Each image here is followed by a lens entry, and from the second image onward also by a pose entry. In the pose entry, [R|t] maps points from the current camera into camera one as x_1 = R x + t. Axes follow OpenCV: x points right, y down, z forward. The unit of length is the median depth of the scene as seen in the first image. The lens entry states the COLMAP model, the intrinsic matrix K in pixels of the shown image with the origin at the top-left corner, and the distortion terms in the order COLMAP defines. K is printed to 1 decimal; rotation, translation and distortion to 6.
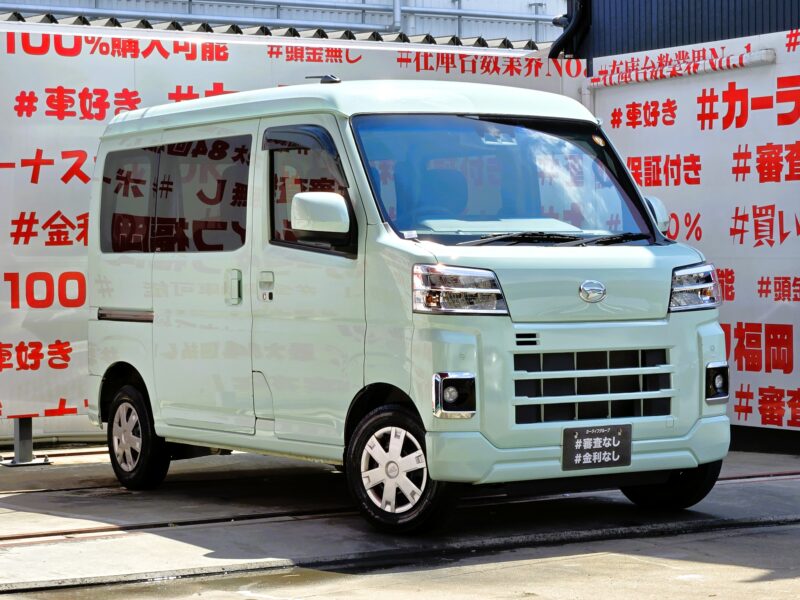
lens RADIAL K [[2108.9, 0, 400.0], [0, 2108.9, 300.0], [0, 0, 1]] dist [-0.321619, 3.096164]
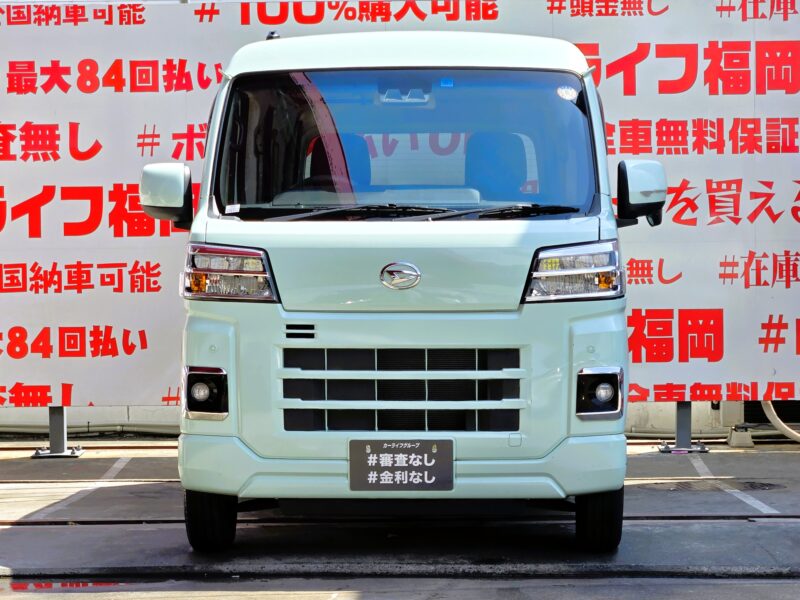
lens RADIAL K [[2108.9, 0, 400.0], [0, 2108.9, 300.0], [0, 0, 1]] dist [-0.321619, 3.096164]
pose [[0.835970, 0.017277, -0.548503, 0.540457], [-0.012784, 0.999846, 0.012010, -0.004437], [0.548626, -0.003027, 0.836062, 0.308541]]
